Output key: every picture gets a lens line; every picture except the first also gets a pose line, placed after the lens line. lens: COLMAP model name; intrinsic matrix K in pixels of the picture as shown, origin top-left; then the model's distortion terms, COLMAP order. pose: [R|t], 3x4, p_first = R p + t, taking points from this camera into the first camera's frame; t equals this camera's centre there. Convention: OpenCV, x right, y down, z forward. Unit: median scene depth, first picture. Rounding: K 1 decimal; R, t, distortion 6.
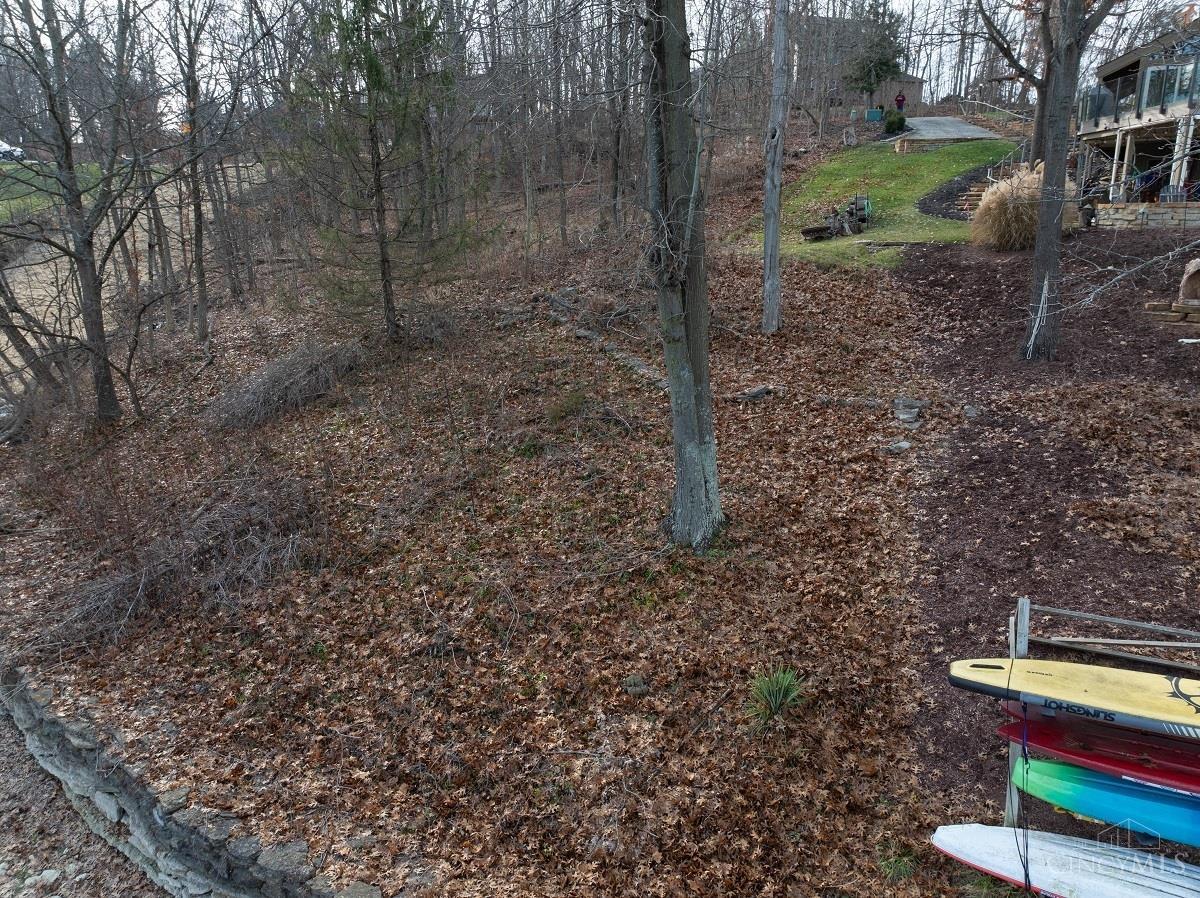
lens RADIAL K [[846.3, 0, 604.1], [0, 846.3, 446.7], [0, 0, 1]] dist [-0.031150, -0.007330]
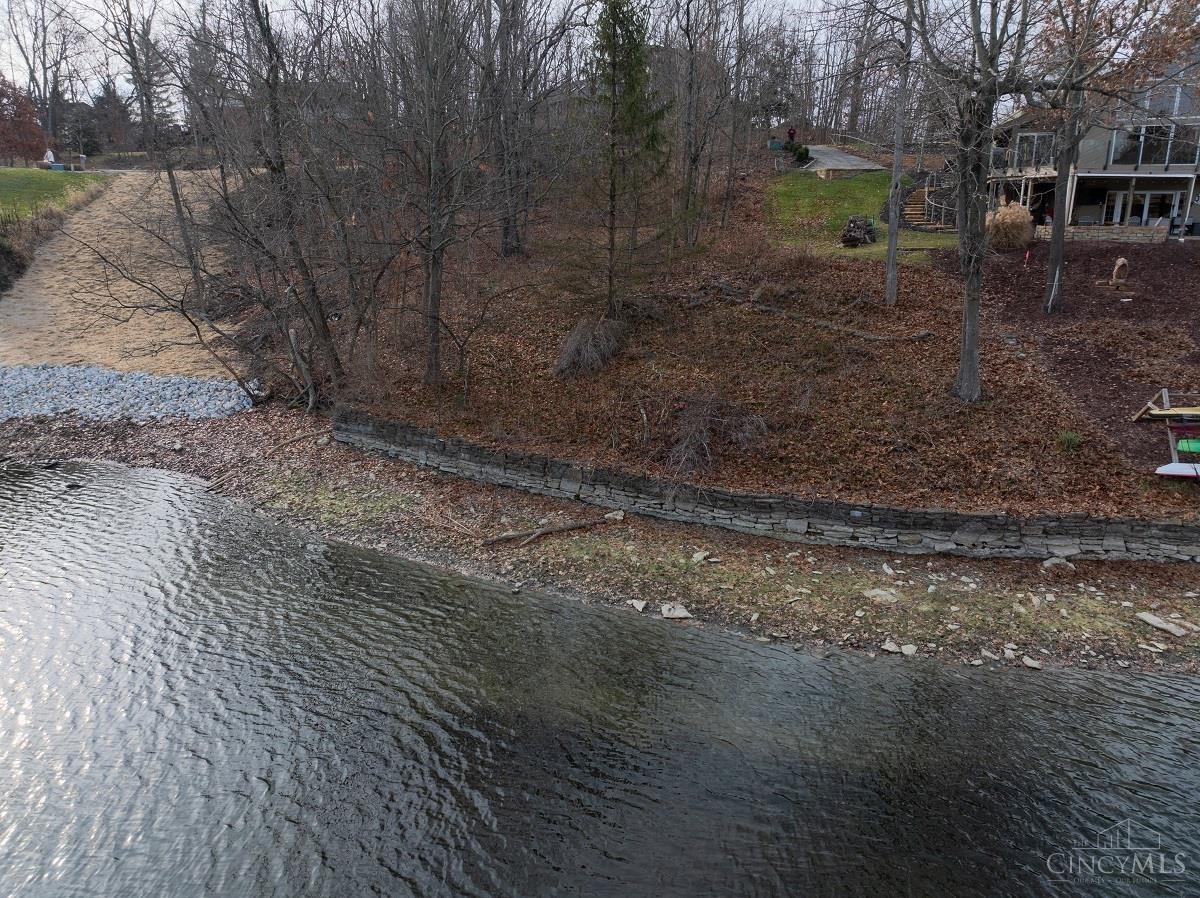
lens RADIAL K [[846.3, 0, 600.2], [0, 846.3, 441.7], [0, 0, 1]] dist [-0.031150, -0.007330]
pose [[0.964141, -0.065442, 0.257194, -1.122985], [0.066448, 0.997778, 0.004787, 0.126305], [-0.256936, 0.012475, 0.966348, -0.641185]]
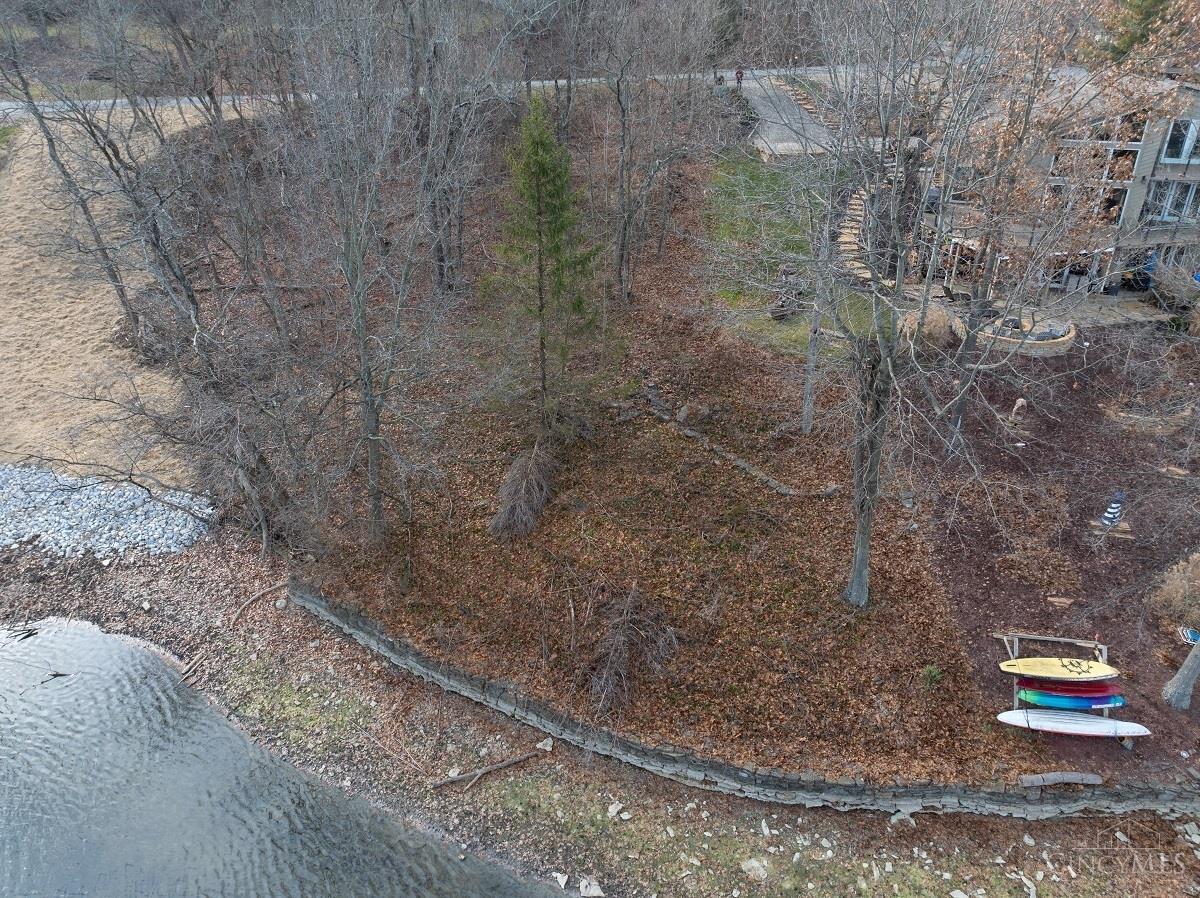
lens RADIAL K [[846.3, 0, 602.3], [0, 846.3, 443.6], [0, 0, 1]] dist [-0.031150, -0.007330]
pose [[0.948709, -0.153200, 0.276551, -0.986998], [0.084084, 0.965512, 0.246408, -0.818605], [-0.304763, -0.210516, 0.928872, -0.731797]]
